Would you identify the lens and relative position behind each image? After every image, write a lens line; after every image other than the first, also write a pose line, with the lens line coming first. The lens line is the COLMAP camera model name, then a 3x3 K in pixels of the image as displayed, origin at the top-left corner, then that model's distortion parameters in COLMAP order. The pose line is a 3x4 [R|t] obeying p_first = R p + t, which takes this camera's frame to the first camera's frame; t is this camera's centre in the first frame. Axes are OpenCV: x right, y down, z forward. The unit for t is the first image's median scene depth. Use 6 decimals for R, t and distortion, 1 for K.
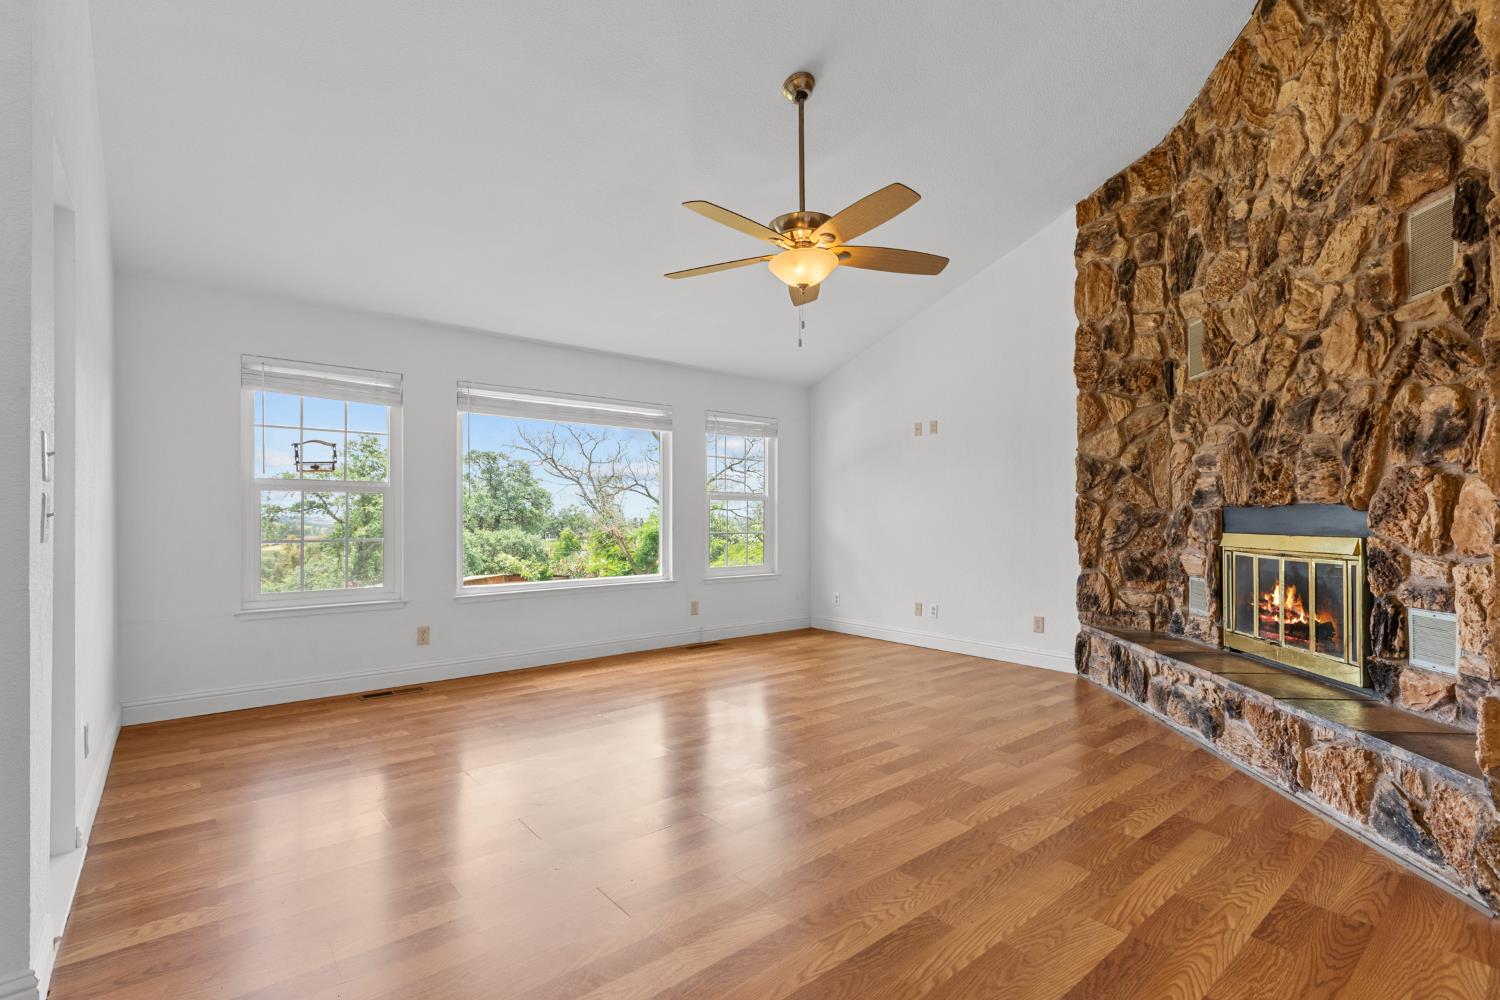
lens RADIAL K [[696.5, 0, 749.1], [0, 696.5, 518.9], [0, 0, 1]] dist [0.001930, 0.000173]
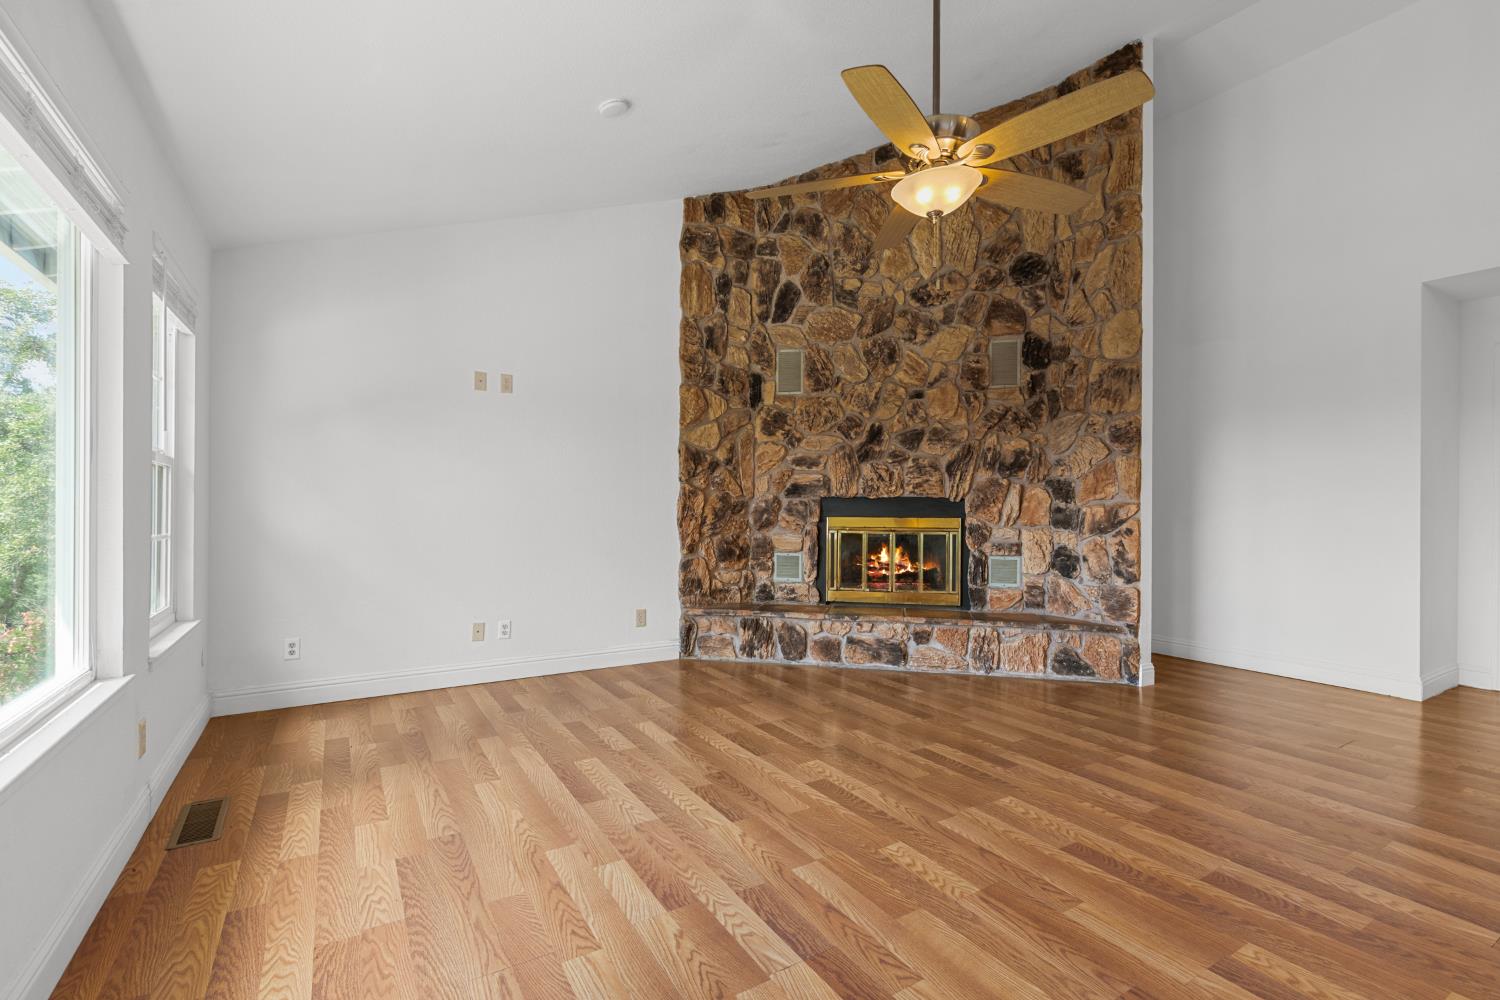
lens RADIAL K [[685.1, 0, 750.0], [0, 685.1, 500.0], [0, 0, 1]] dist [-0.001027, -0.000019]
pose [[0.136358, 0.005400, 0.990645, -0.558172], [-0.002333, 0.999984, -0.005130, -0.004578], [-0.990657, -0.001612, 0.136369, 0.842323]]
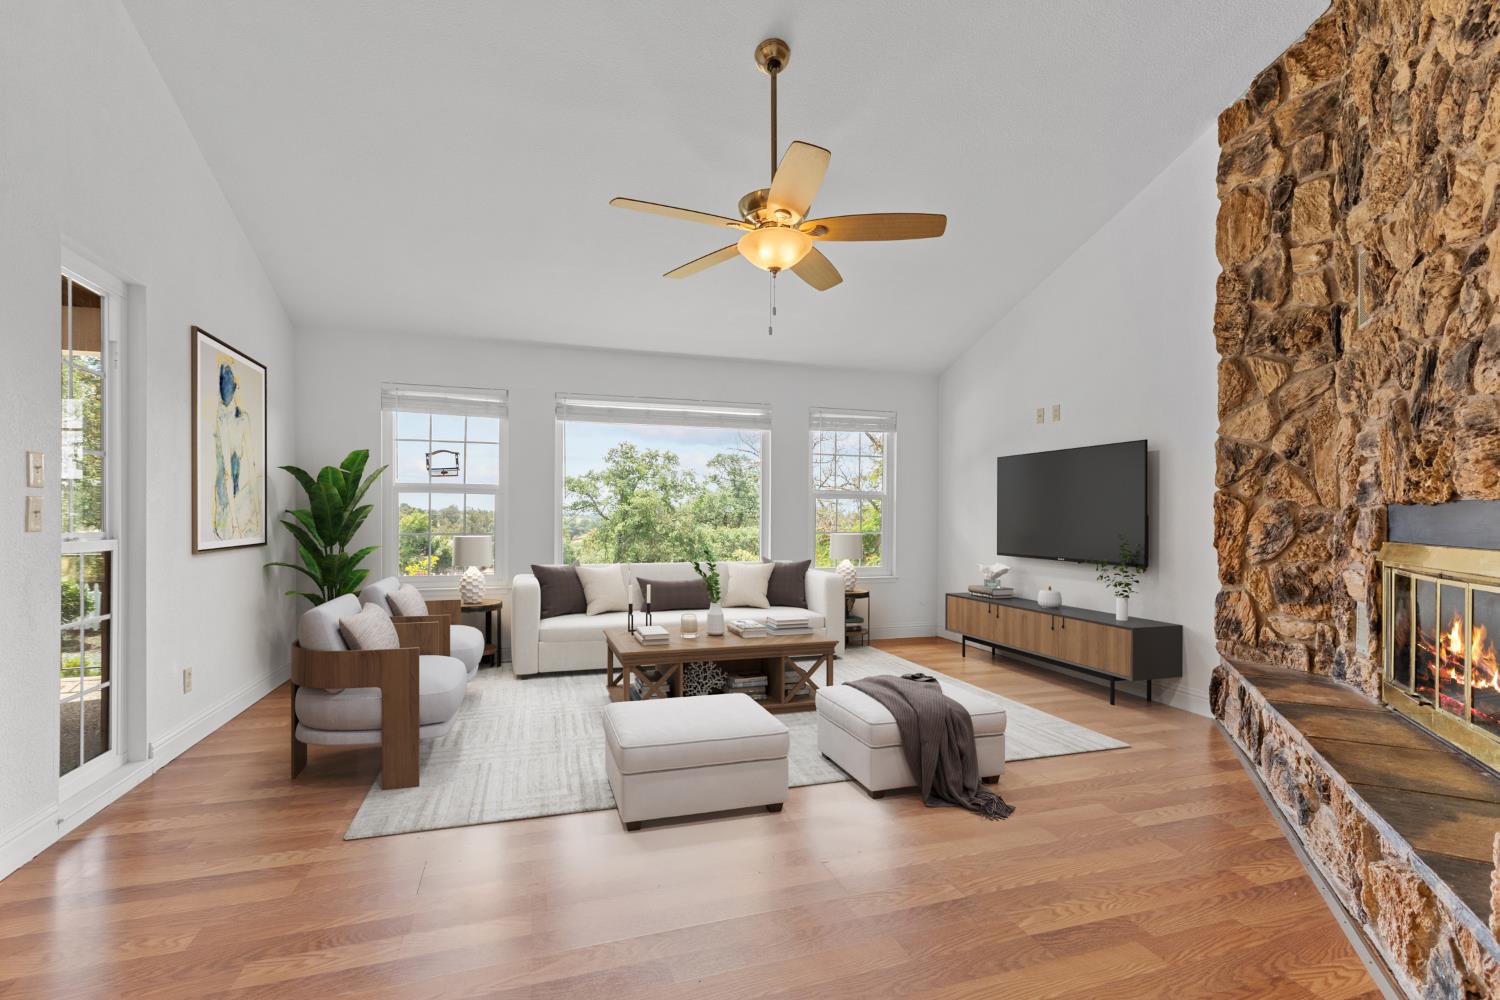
lens RADIAL K [[686.4, 0, 747.1], [0, 686.4, 524.0], [0, 0, 1]] dist [-0.000471, 0.000137]
pose [[0.928002, 0.009370, -0.372457, 0.296270], [-0.006000, 0.999930, 0.010206, -0.001293], [0.372527, -0.007236, 0.927993, 0.098692]]
